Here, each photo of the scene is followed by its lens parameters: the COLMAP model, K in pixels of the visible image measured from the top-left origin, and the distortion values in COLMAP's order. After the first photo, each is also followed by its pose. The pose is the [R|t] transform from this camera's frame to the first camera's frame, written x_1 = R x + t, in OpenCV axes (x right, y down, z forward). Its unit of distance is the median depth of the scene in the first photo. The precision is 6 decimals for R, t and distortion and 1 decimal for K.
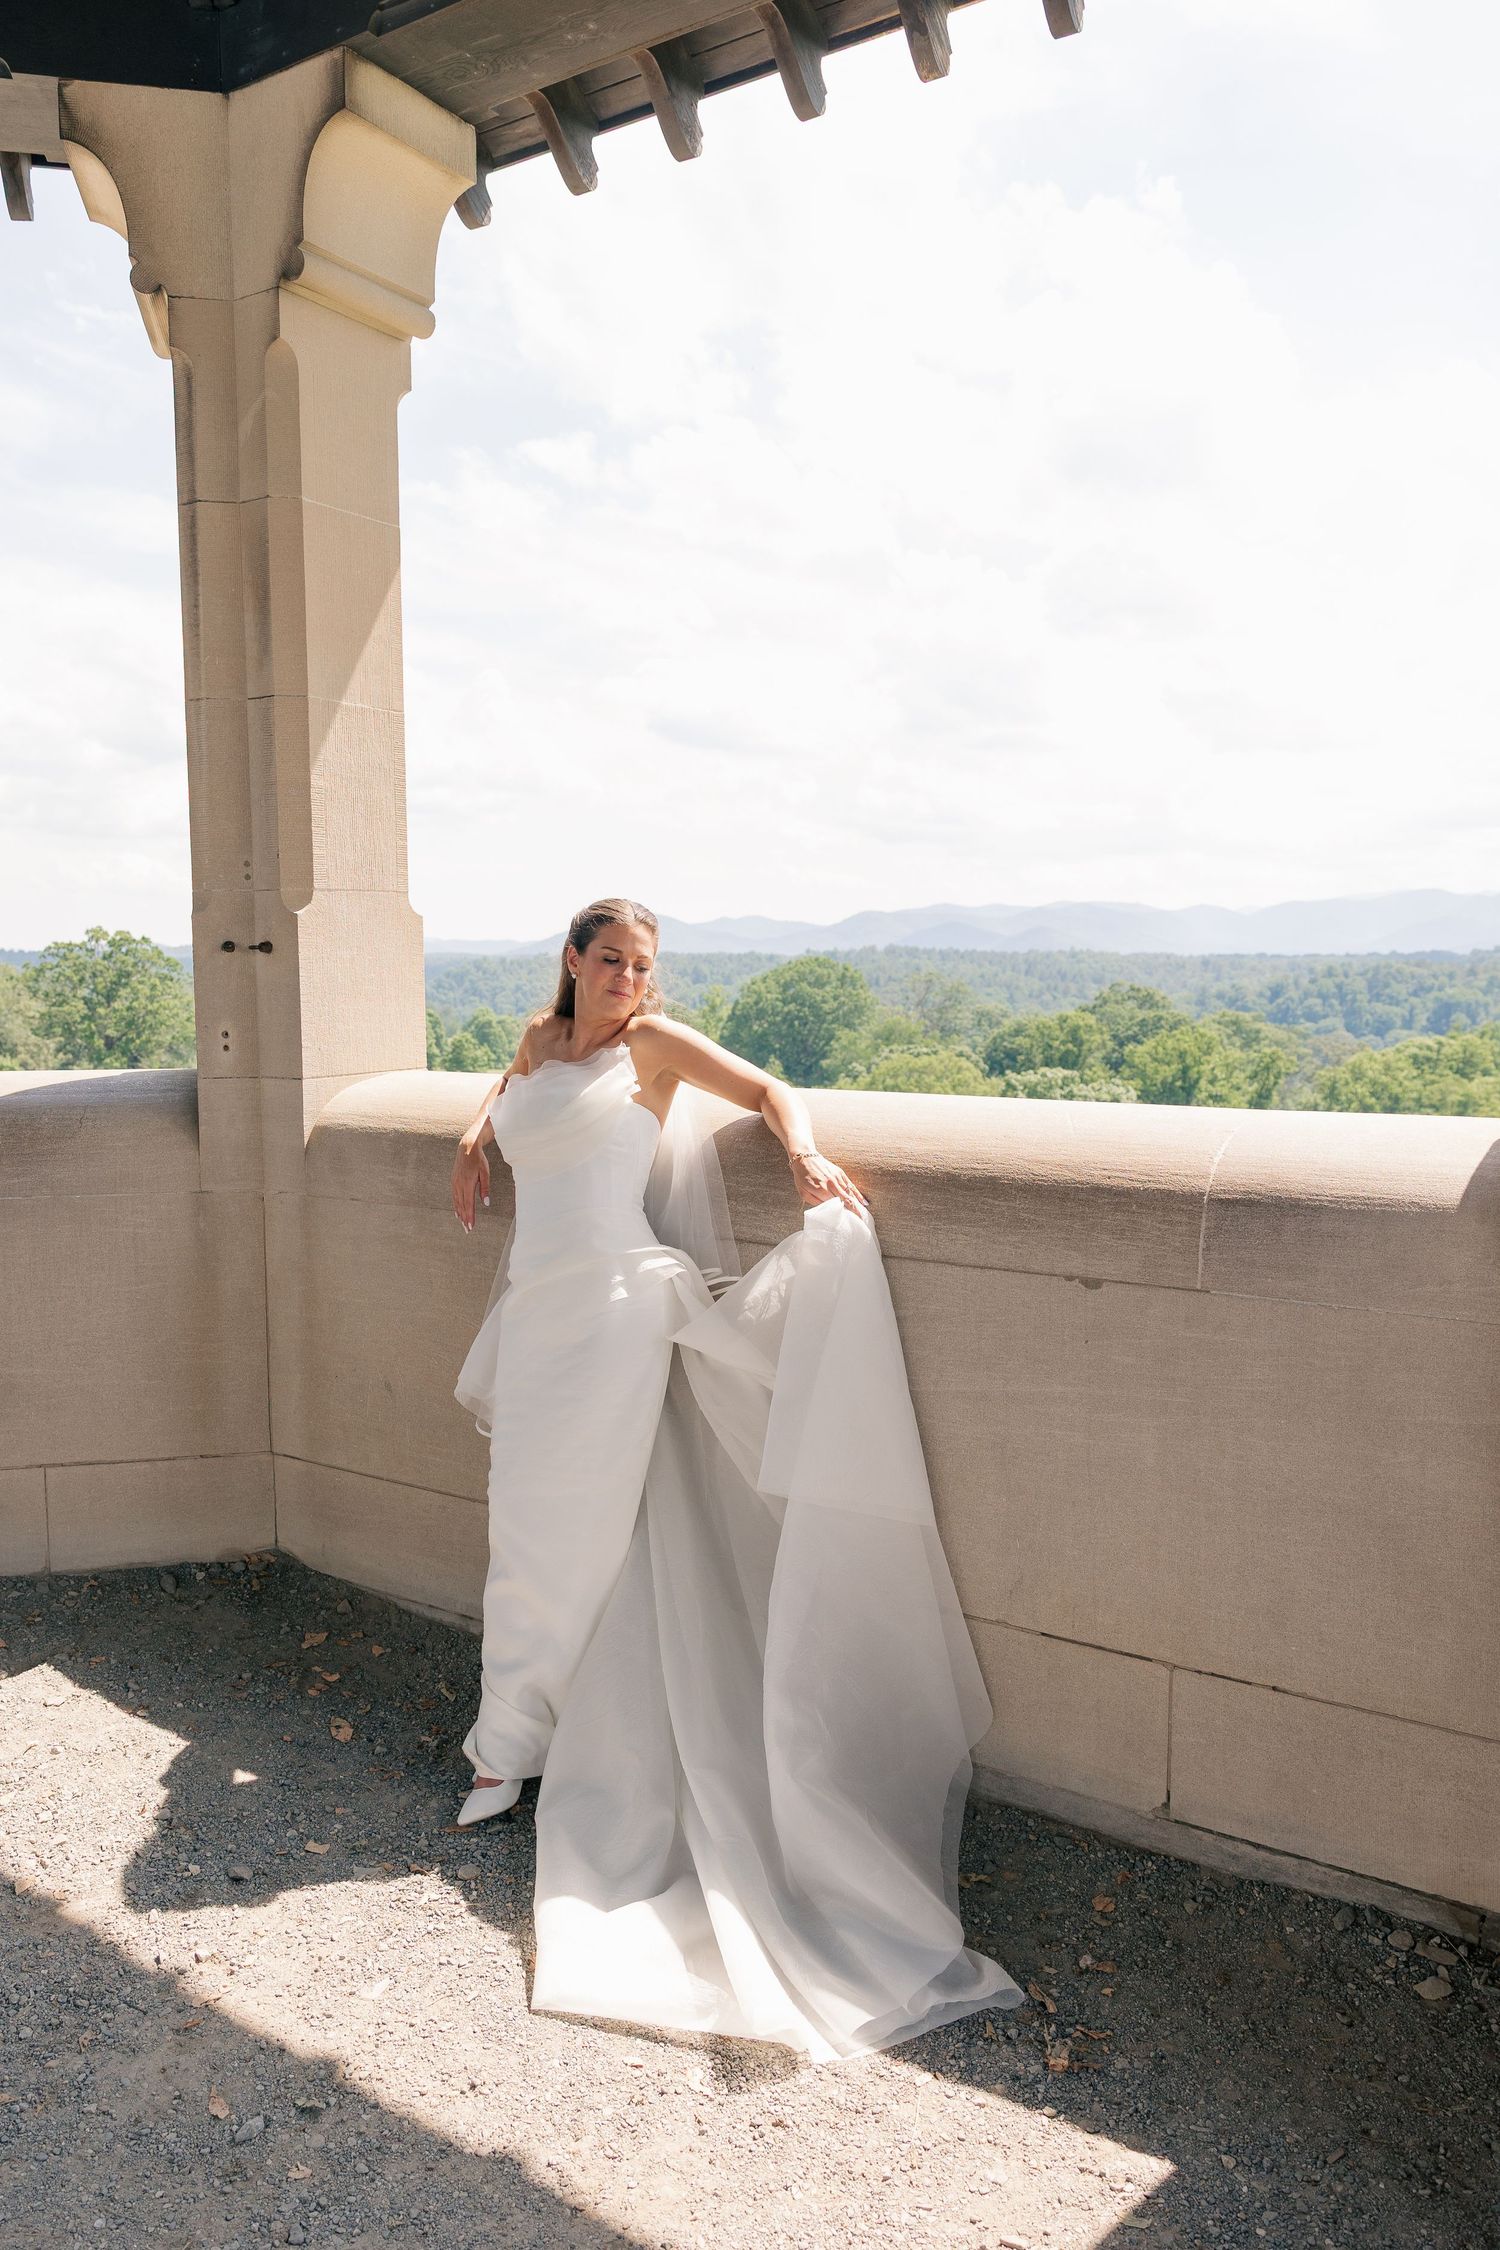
lens RADIAL K [[1803.0, 0, 671.2], [0, 1803.0, 1159.9], [0, 0, 1]] dist [0.014127, 0.001969]
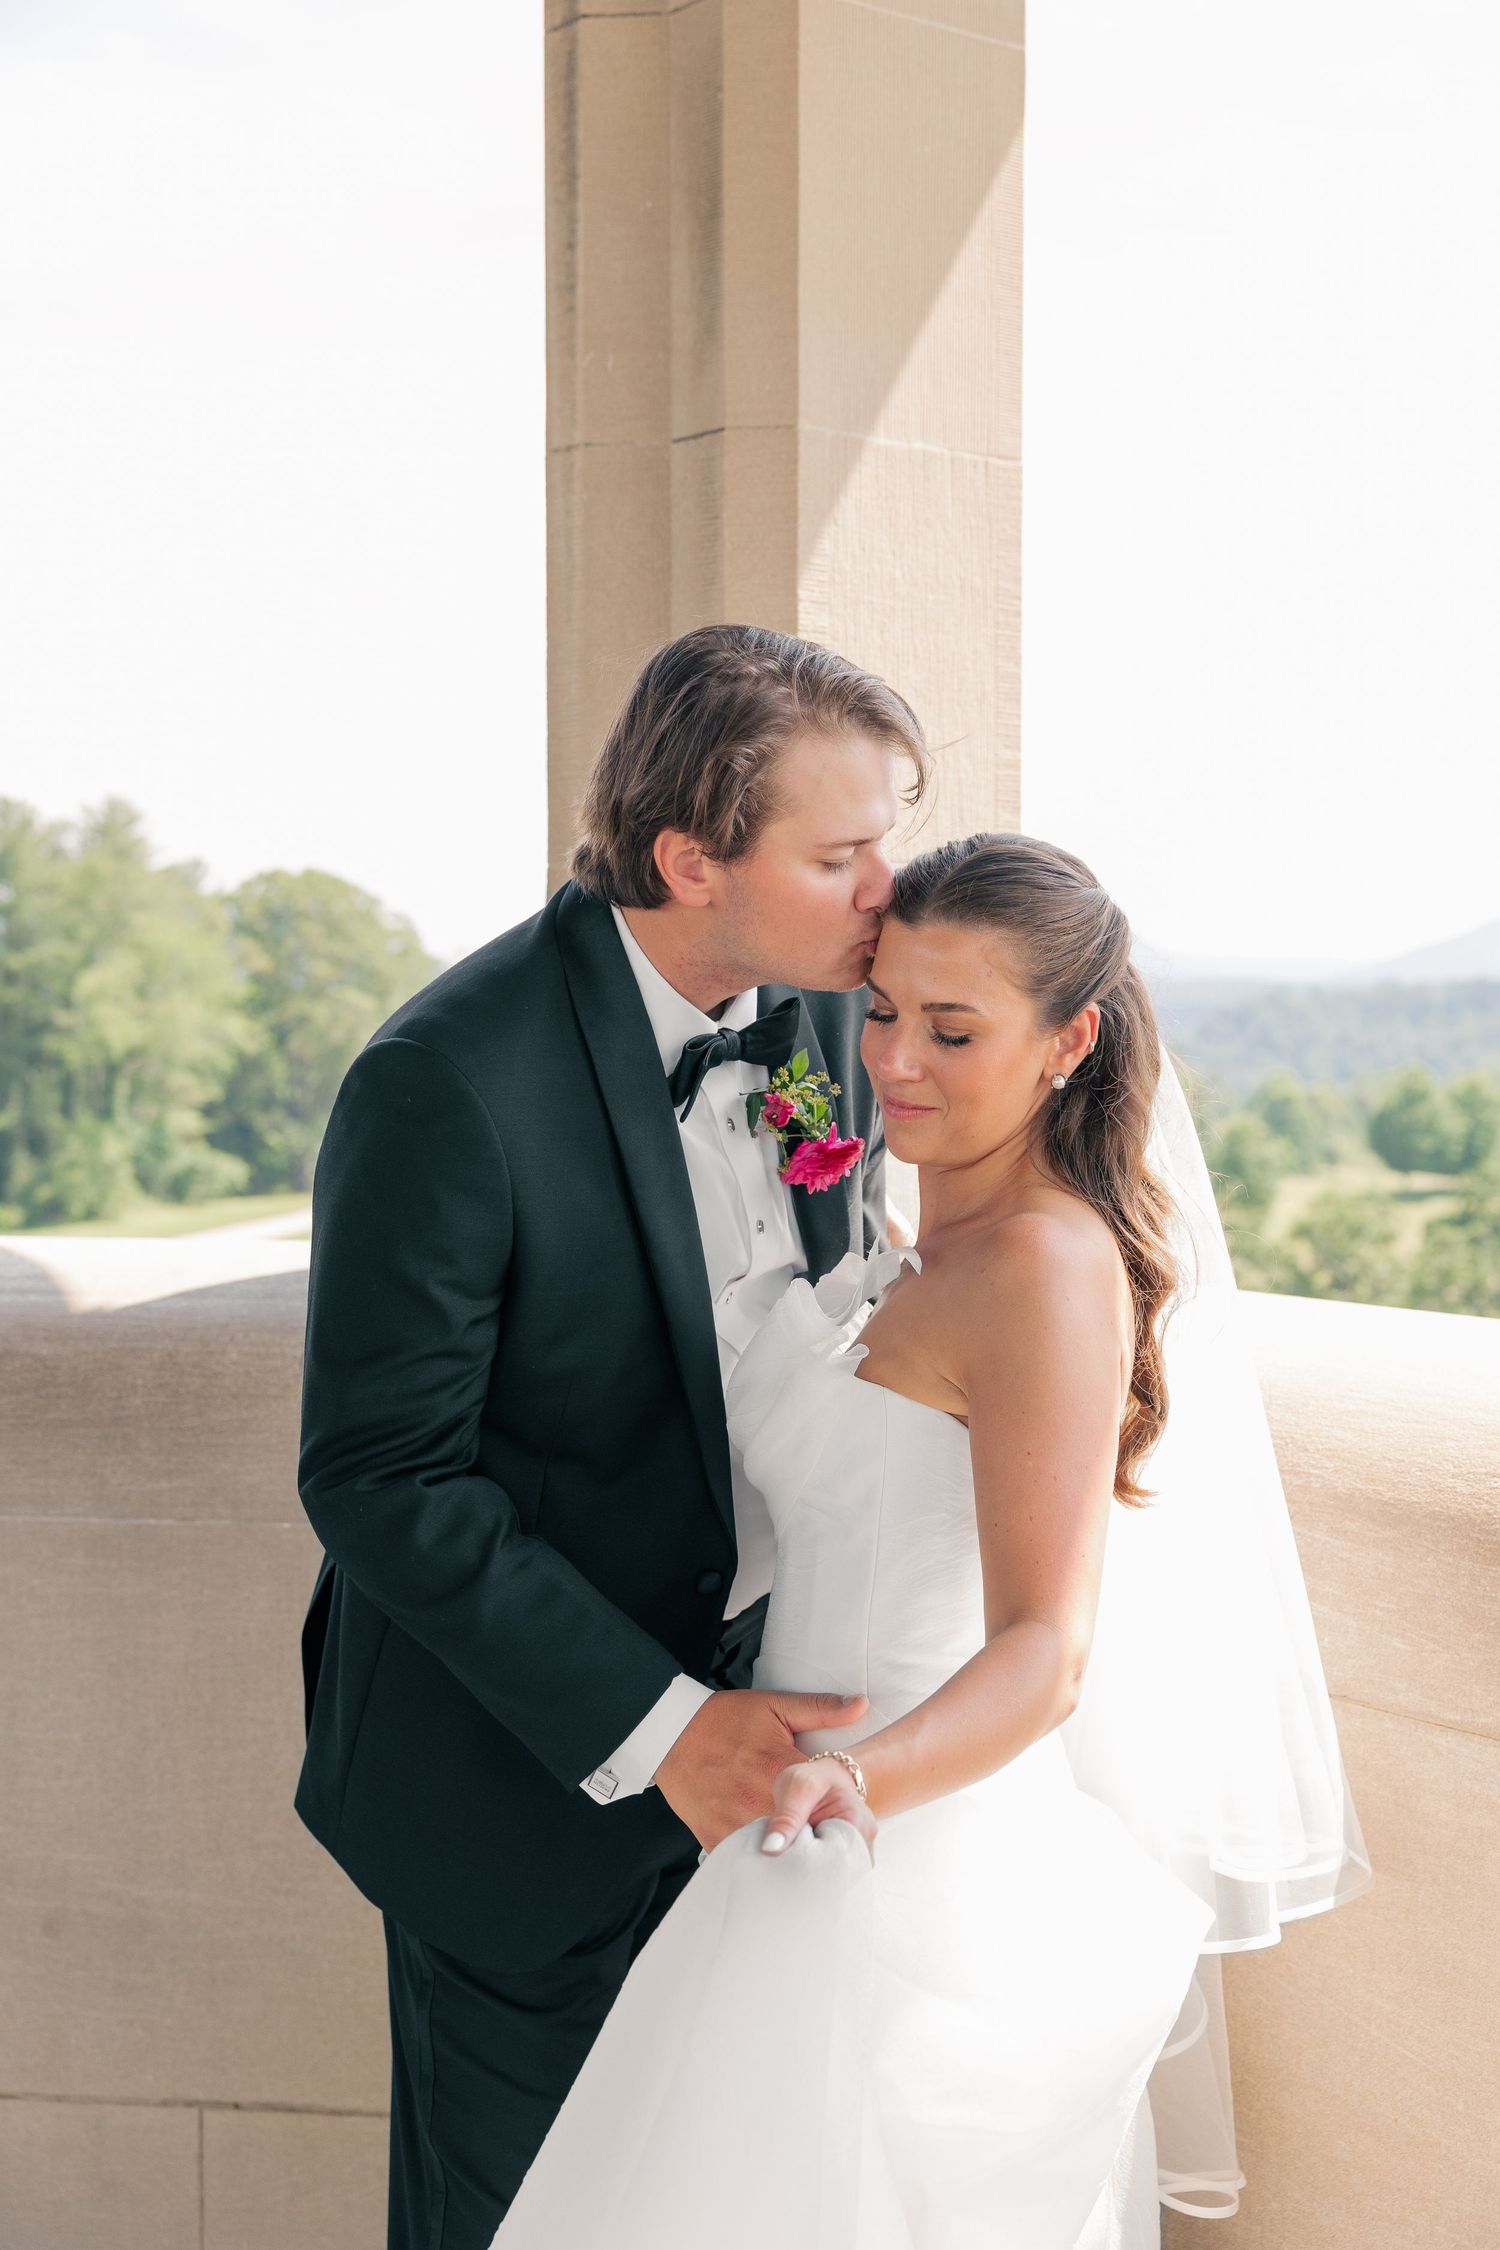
lens RADIAL K [[2871.4, 0, 762.9], [0, 2871.4, 1123.7], [0, 0, 1]] dist [0.000723, 0.000000]
pose [[0.958259, 0.021541, -0.285089, -0.005548], [-0.038728, 0.997747, -0.054785, -0.047697], [0.283266, 0.063539, 0.956934, 0.334792]]
